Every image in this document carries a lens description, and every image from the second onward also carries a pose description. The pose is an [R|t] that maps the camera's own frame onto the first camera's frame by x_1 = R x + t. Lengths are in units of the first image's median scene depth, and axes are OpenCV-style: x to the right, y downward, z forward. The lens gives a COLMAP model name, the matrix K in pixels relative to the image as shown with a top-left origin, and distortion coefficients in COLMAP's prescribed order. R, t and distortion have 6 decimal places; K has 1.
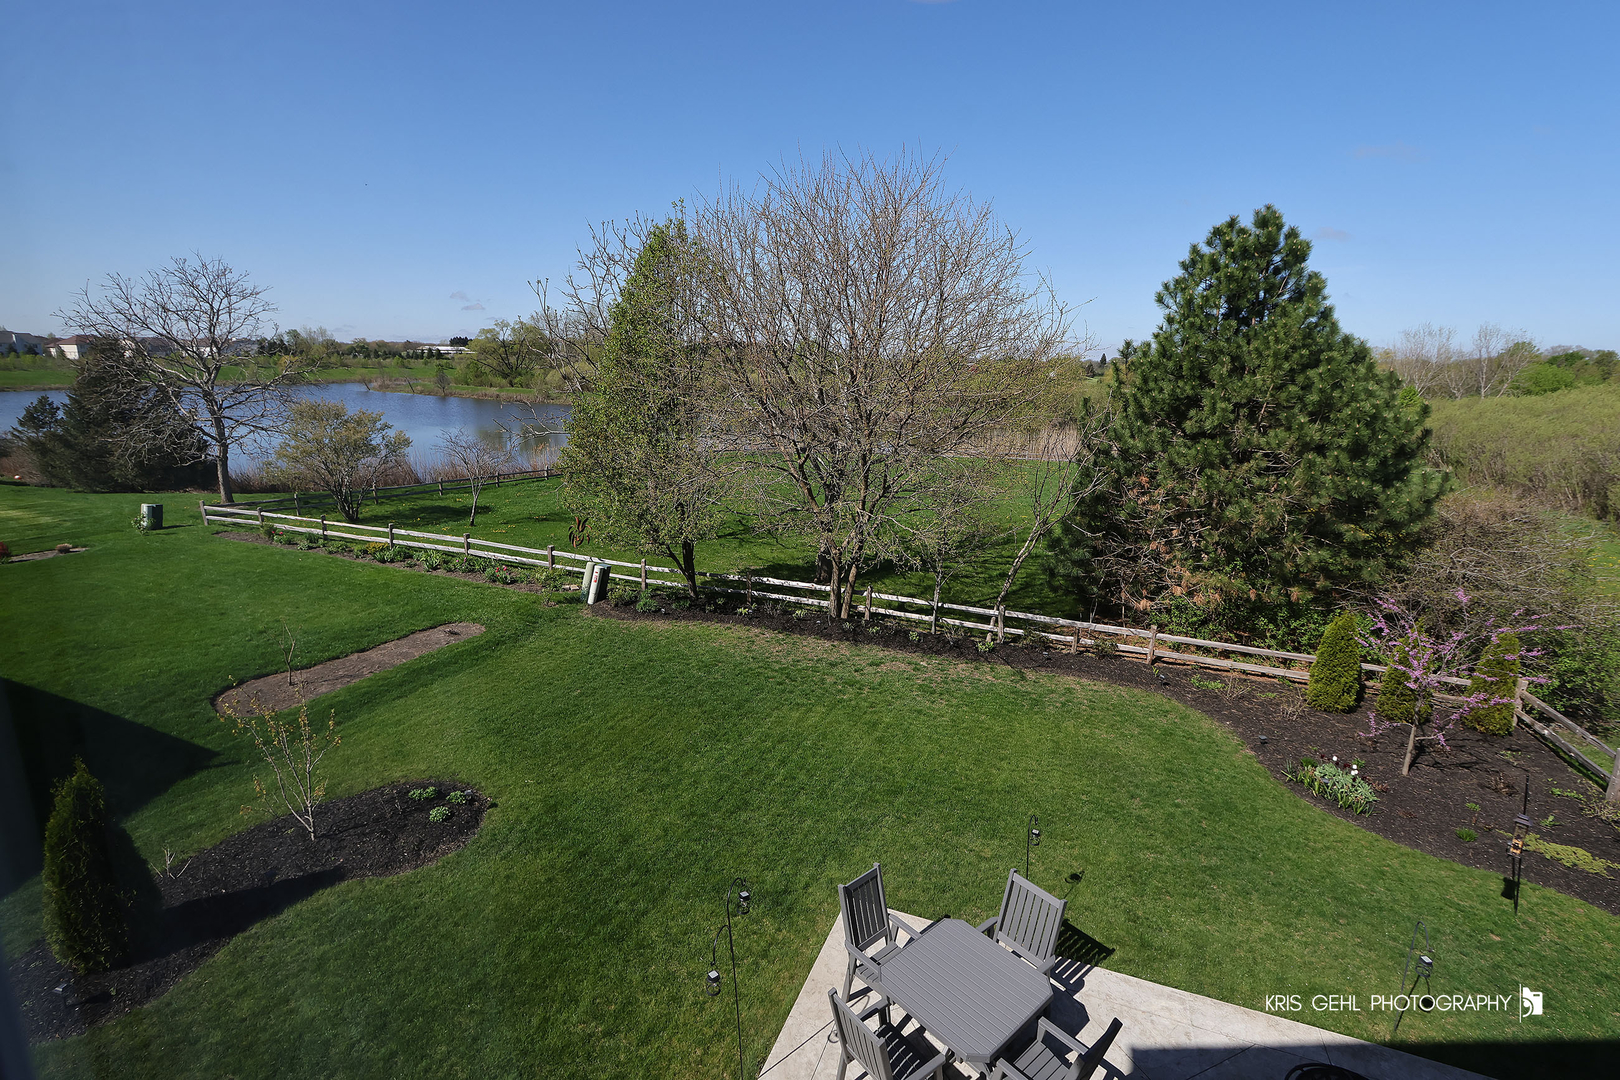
lens RADIAL K [[761.5, 0, 810.0], [0, 761.5, 540.0], [0, 0, 1]] dist [-0.013728, 0.001539]
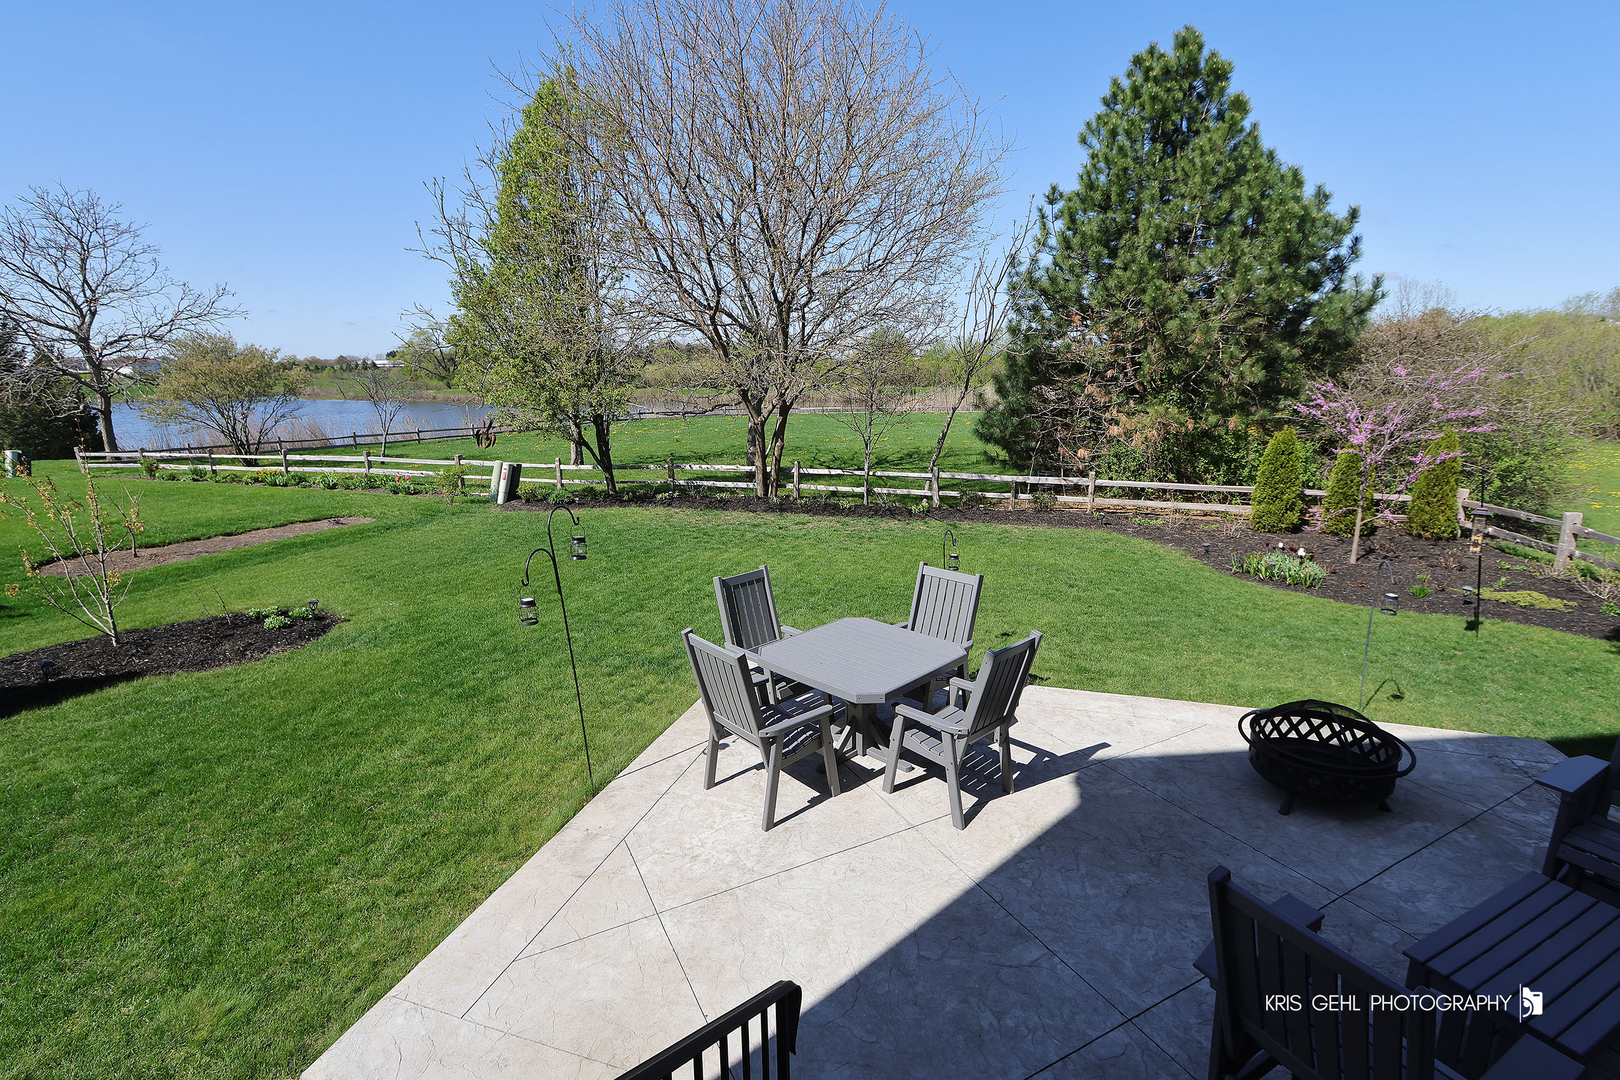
lens RADIAL K [[764.3, 0, 810.0], [0, 764.3, 540.0], [0, 0, 1]] dist [-0.015918, 0.000993]
pose [[0.997095, -0.049879, 0.057559, 0.040766], [0.049399, 0.998732, 0.009747, 0.173369], [-0.057972, -0.006875, 0.998295, 0.065471]]
